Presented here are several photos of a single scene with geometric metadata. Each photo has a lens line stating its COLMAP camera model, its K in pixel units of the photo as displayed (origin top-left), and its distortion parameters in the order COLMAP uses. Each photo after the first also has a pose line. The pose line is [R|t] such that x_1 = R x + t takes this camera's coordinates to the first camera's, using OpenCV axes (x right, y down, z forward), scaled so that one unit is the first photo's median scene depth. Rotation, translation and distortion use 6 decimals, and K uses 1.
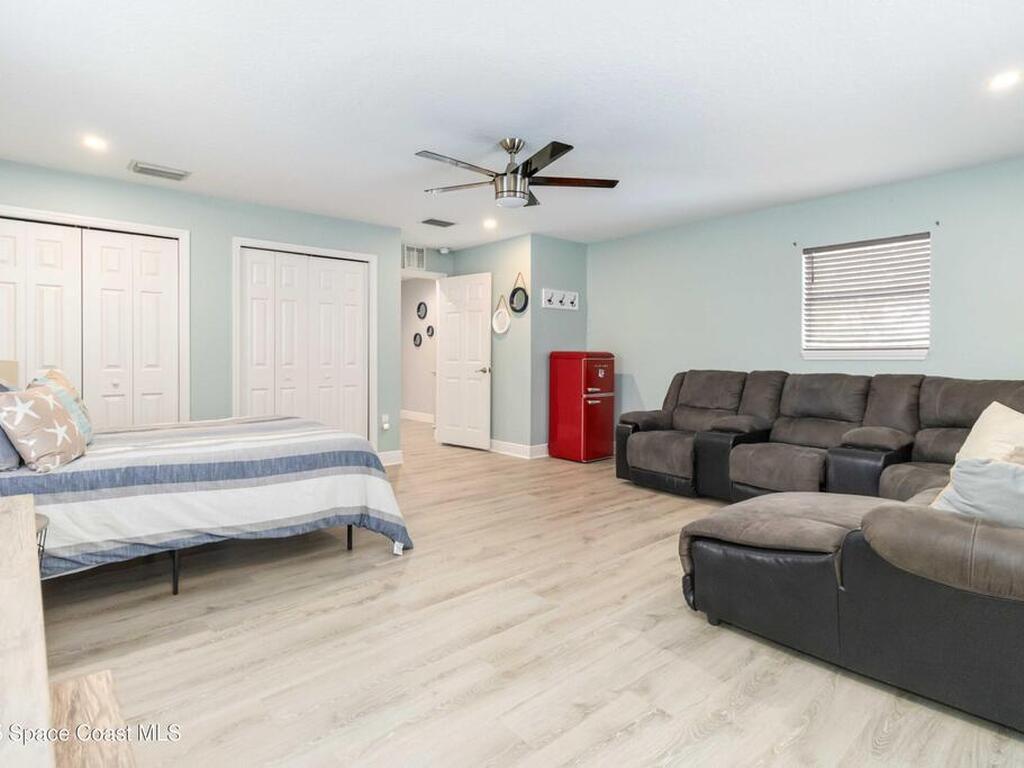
lens RADIAL K [[548.9, 0, 507.6], [0, 548.9, 368.1], [0, 0, 1]] dist [0.008896, 0.000555]
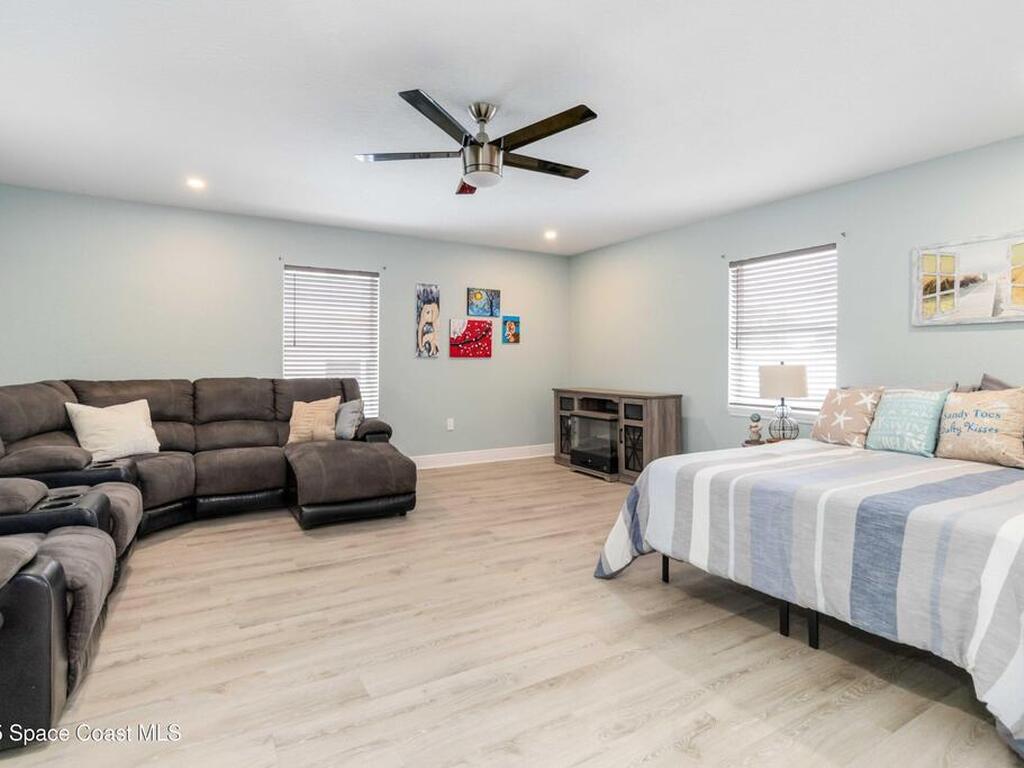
lens RADIAL K [[548.9, 0, 507.6], [0, 548.9, 368.1], [0, 0, 1]] dist [0.008896, 0.000555]
pose [[-0.983881, -0.005009, 0.178755, -0.193918], [-0.000339, 0.999658, 0.026145, -0.039246], [-0.178825, 0.025662, -0.983546, 1.947763]]
